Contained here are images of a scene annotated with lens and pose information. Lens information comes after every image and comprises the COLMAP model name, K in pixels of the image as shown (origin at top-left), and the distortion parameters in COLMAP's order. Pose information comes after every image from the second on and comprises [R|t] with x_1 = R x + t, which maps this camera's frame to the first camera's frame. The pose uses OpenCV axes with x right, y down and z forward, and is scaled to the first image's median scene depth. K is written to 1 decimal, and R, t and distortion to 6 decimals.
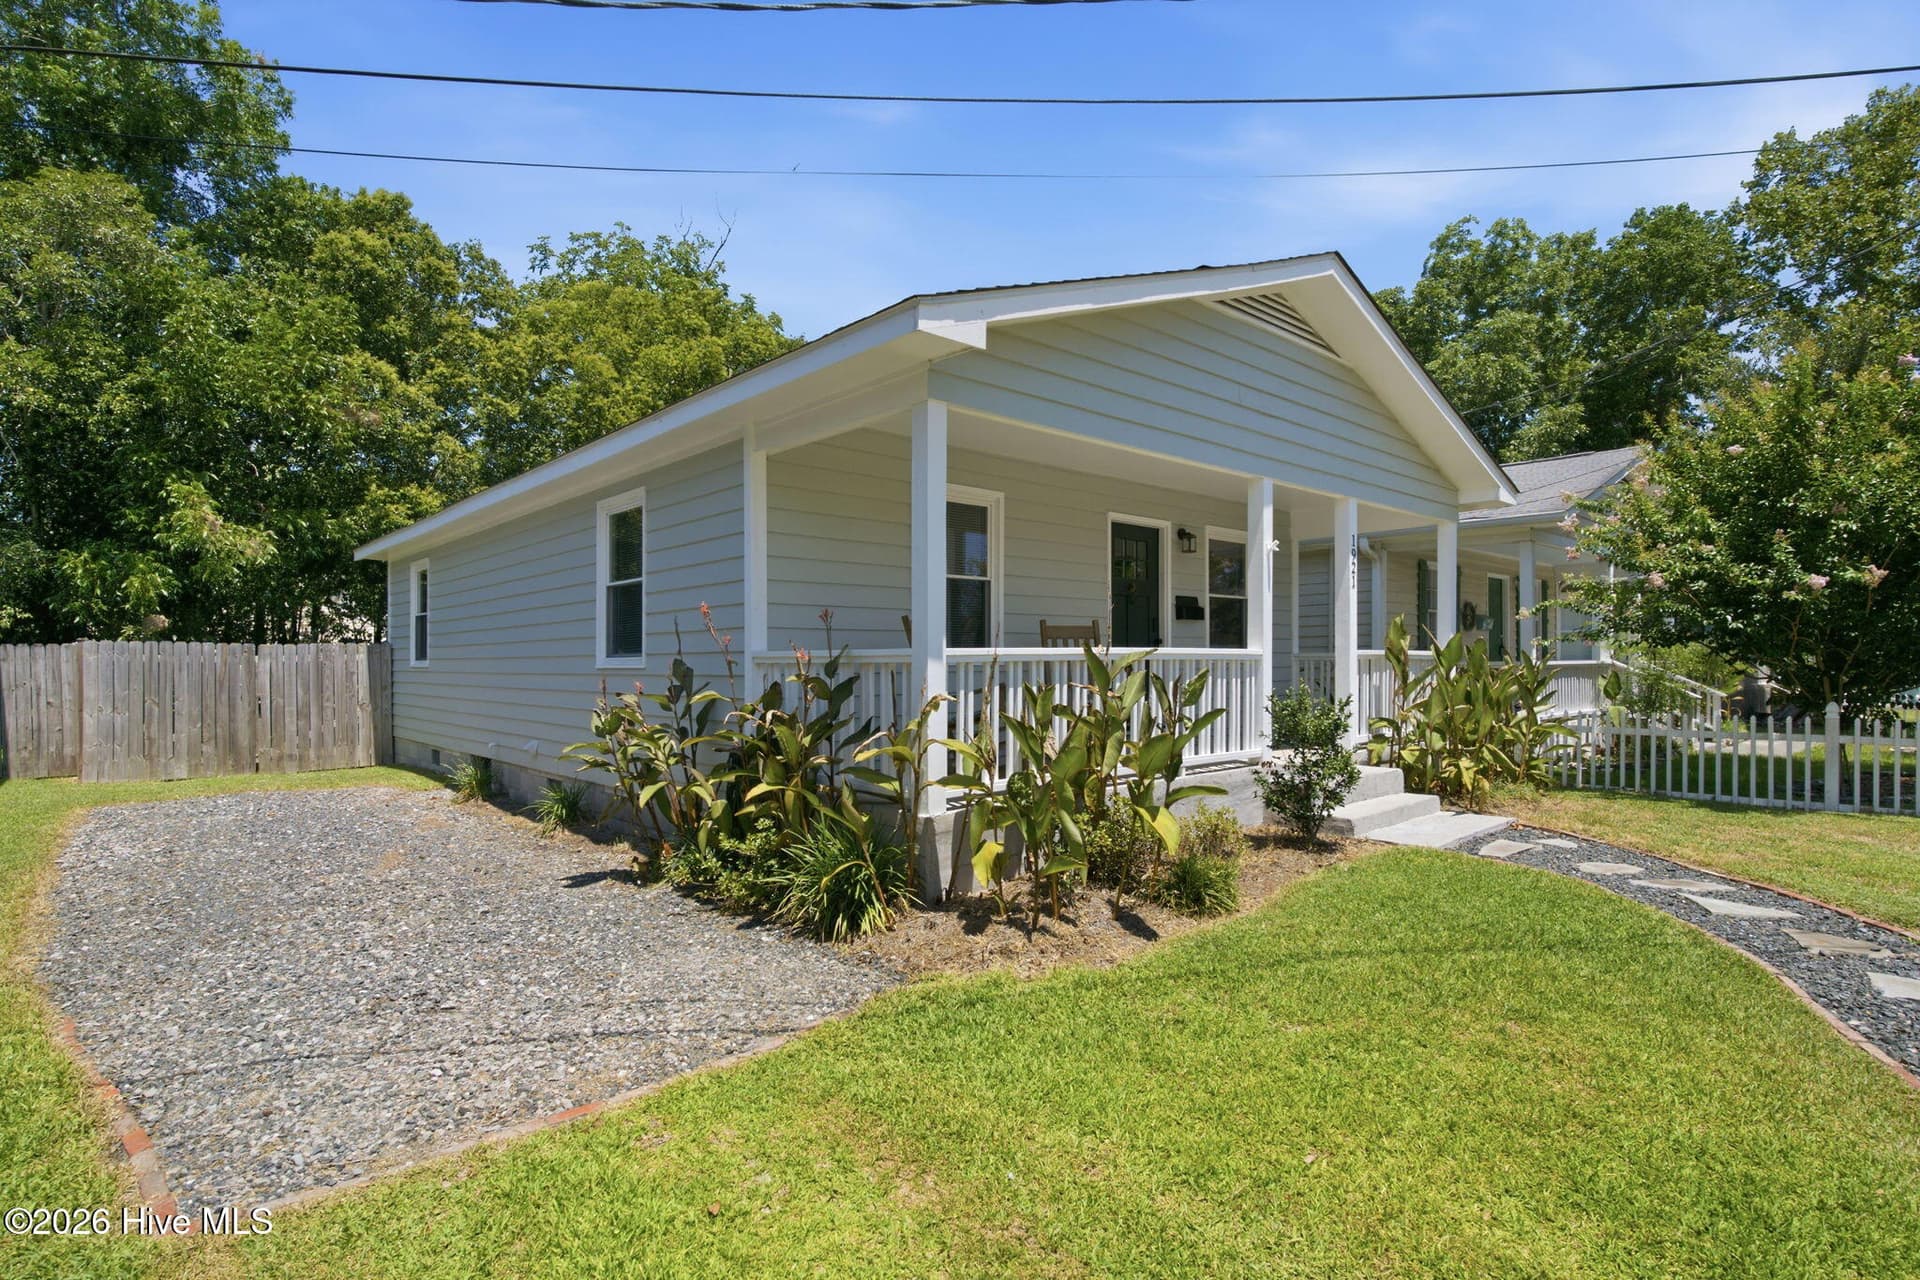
lens RADIAL K [[941.0, 0, 915.1], [0, 941.0, 654.1], [0, 0, 1]] dist [0.002815, -0.006736]
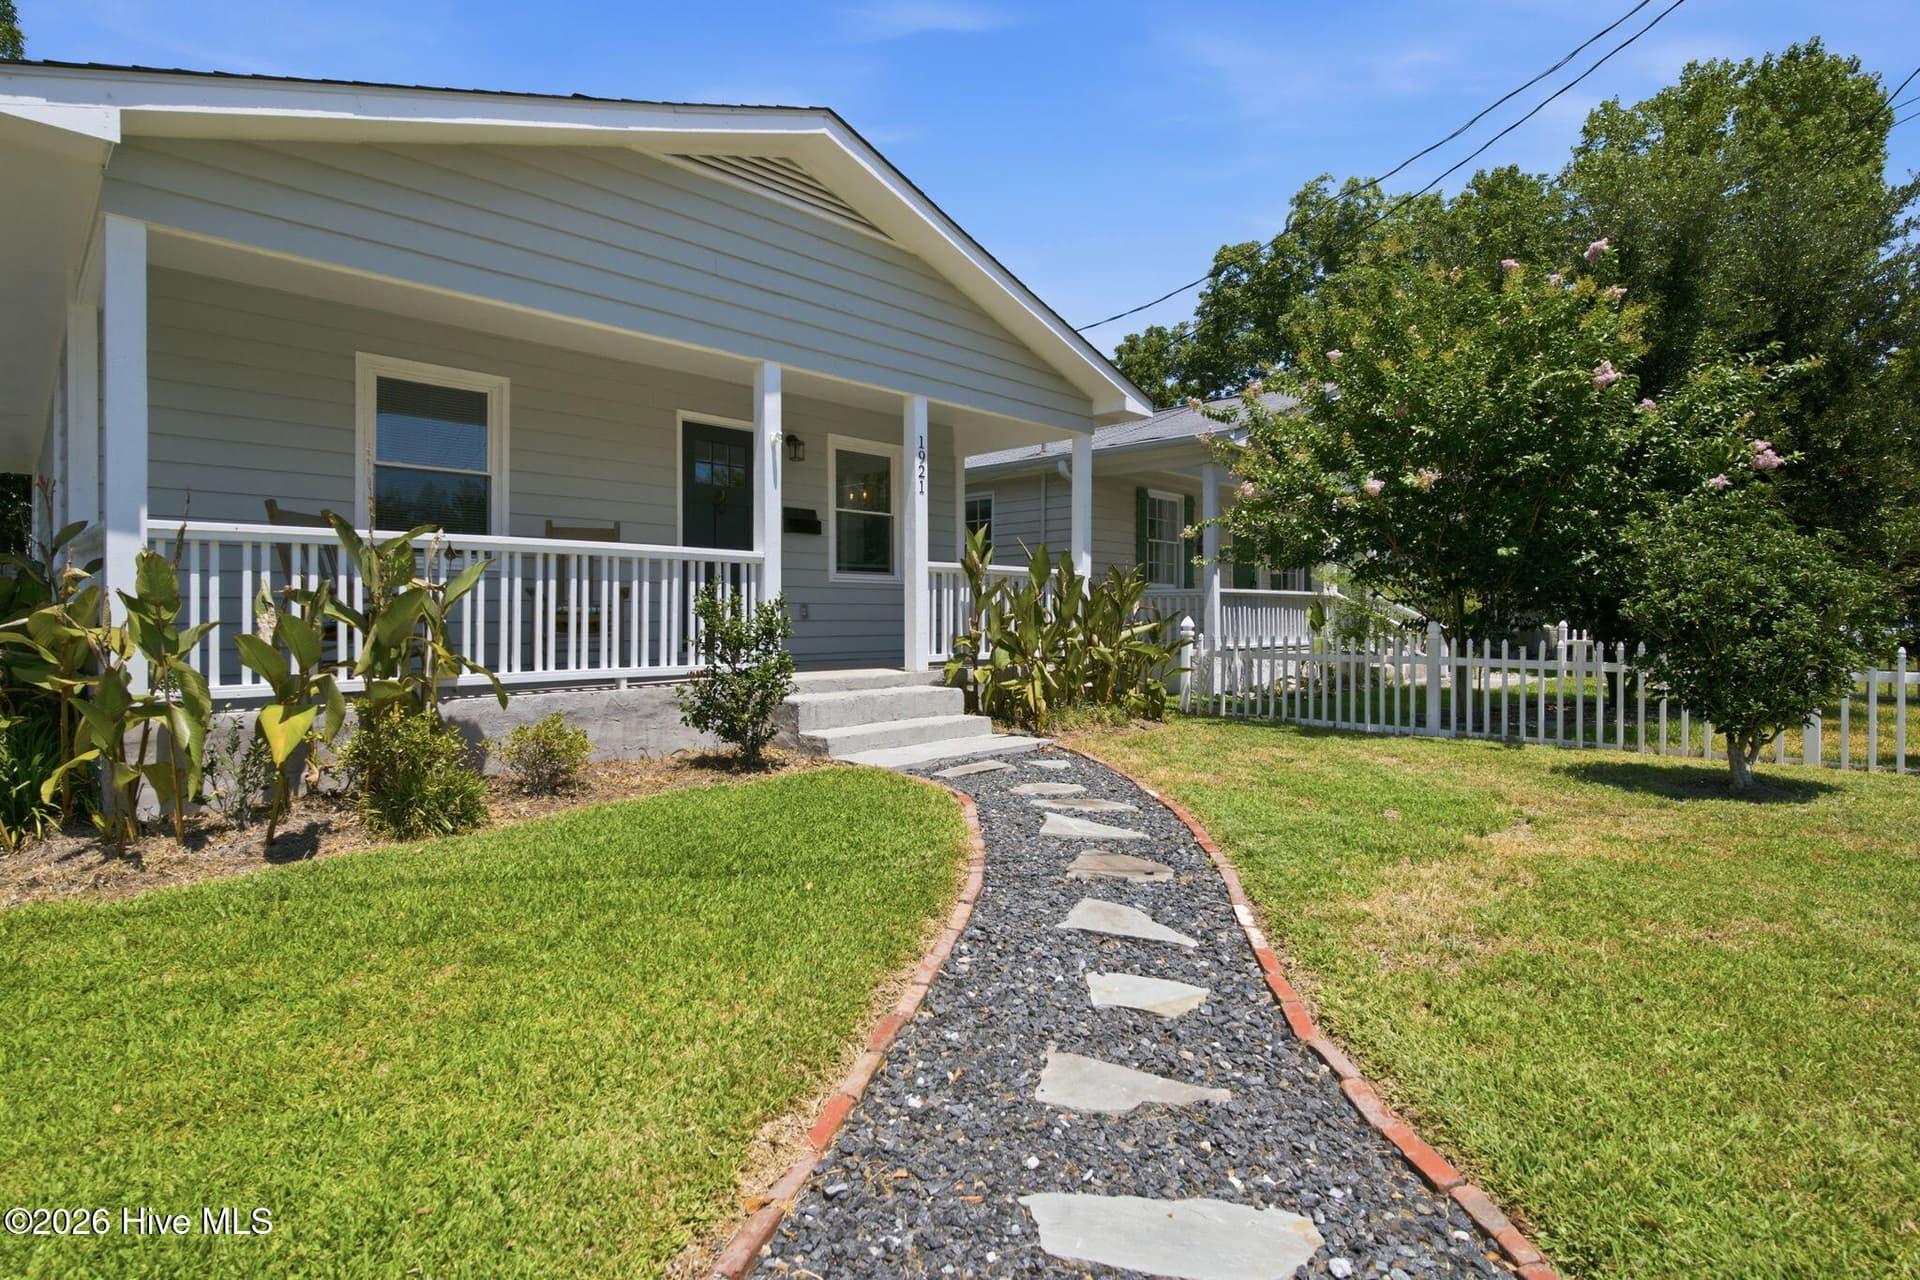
lens RADIAL K [[941.0, 0, 988.6], [0, 941.0, 601.4], [0, 0, 1]] dist [0.002815, -0.006736]
pose [[0.995648, 0.009408, 0.092715, 0.281361], [-0.008644, 0.999925, -0.008637, 0.027038], [-0.092790, 0.007798, 0.995655, 0.049228]]
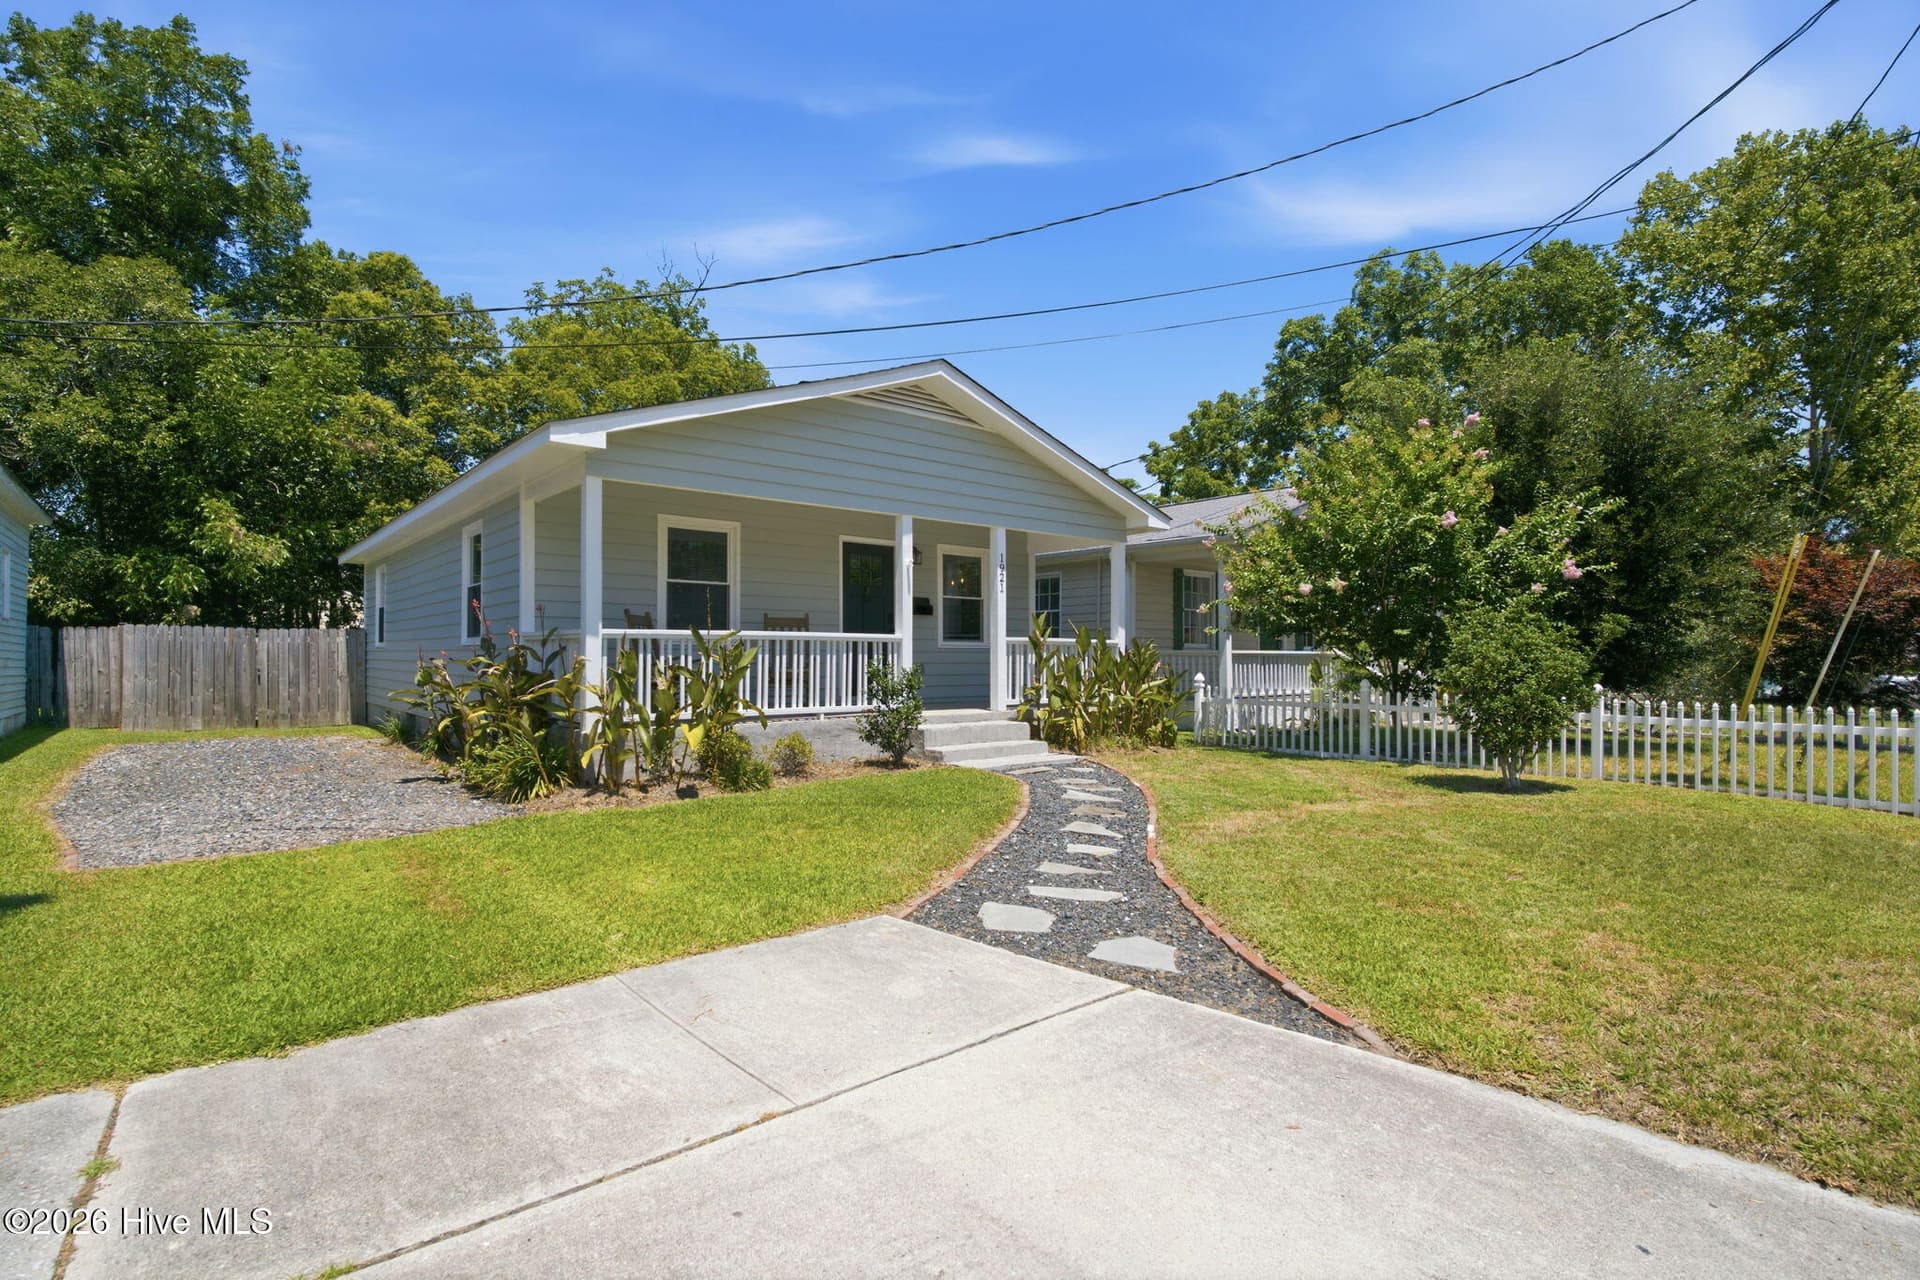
lens RADIAL K [[941.0, 0, 957.1], [0, 941.0, 654.8], [0, 0, 1]] dist [0.002815, -0.006736]
pose [[0.999297, 0.008749, -0.036444, 0.284251], [-0.008602, 0.999954, 0.004181, 0.010278], [0.036479, -0.003864, 0.999327, -0.238731]]
